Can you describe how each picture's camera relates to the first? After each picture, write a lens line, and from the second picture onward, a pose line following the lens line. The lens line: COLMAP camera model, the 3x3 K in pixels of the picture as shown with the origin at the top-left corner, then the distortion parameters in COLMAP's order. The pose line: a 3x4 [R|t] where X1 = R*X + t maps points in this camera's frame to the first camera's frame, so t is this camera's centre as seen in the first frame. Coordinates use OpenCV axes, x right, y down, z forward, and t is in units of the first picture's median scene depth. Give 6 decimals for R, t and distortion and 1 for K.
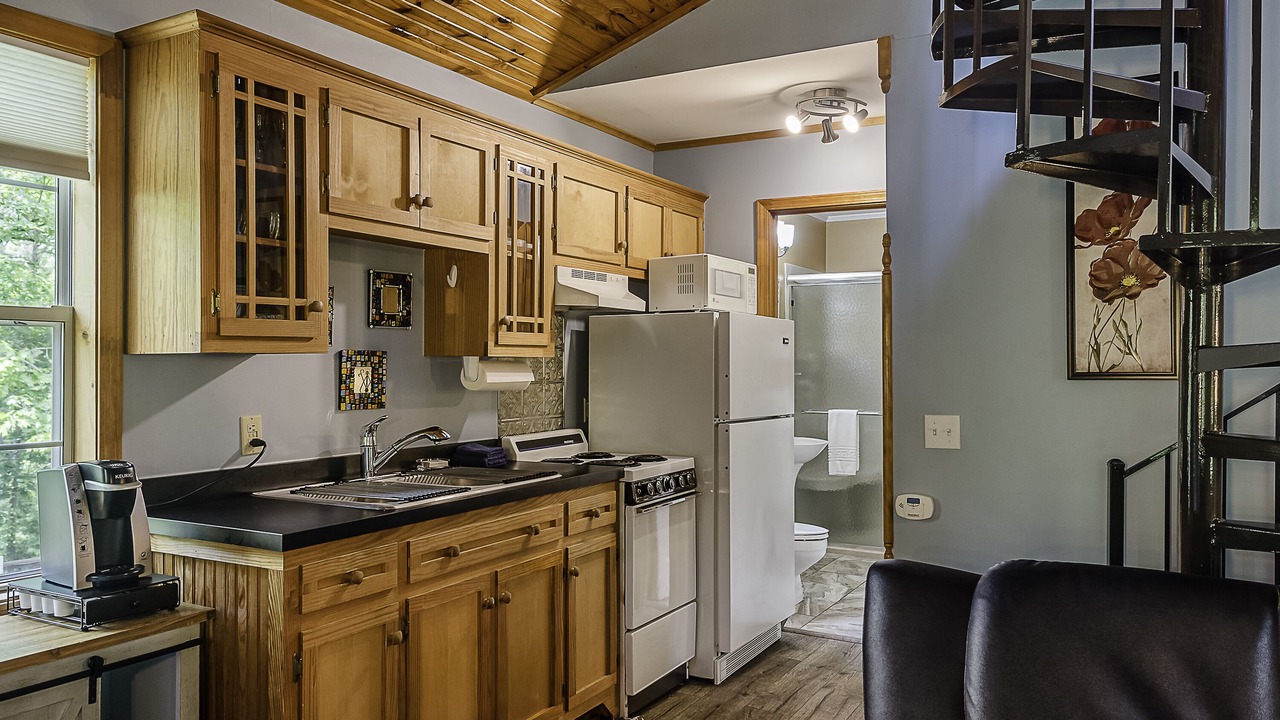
lens RADIAL K [[929.4, 0, 643.6], [0, 929.4, 358.9], [0, 0, 1]] dist [0.038464, 0.002383]
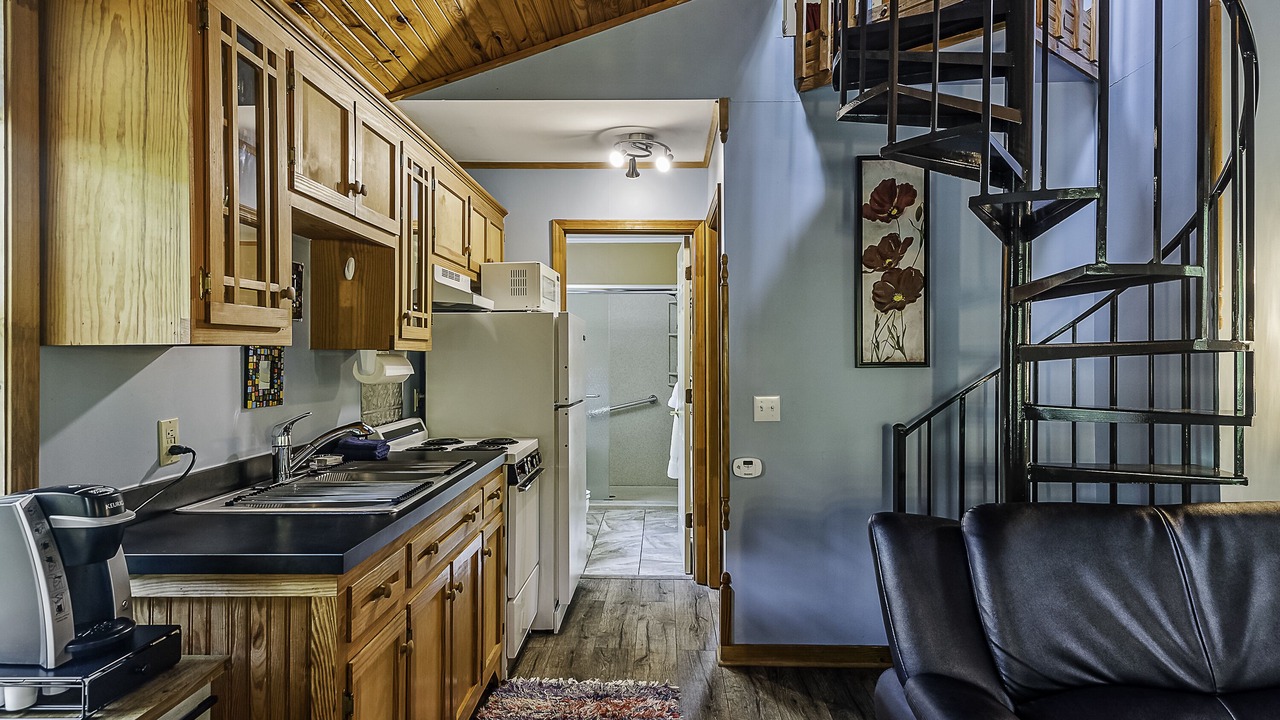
lens RADIAL K [[723.9, 0, 632.9], [0, 723.9, 352.6], [0, 0, 1]] dist [0.040535, -0.007454]
pose [[0.887459, 0.000352, 0.460887, -0.309176], [0.000116, 1.000000, -0.000988, 0.001027], [-0.460887, 0.000931, 0.887458, 0.186259]]
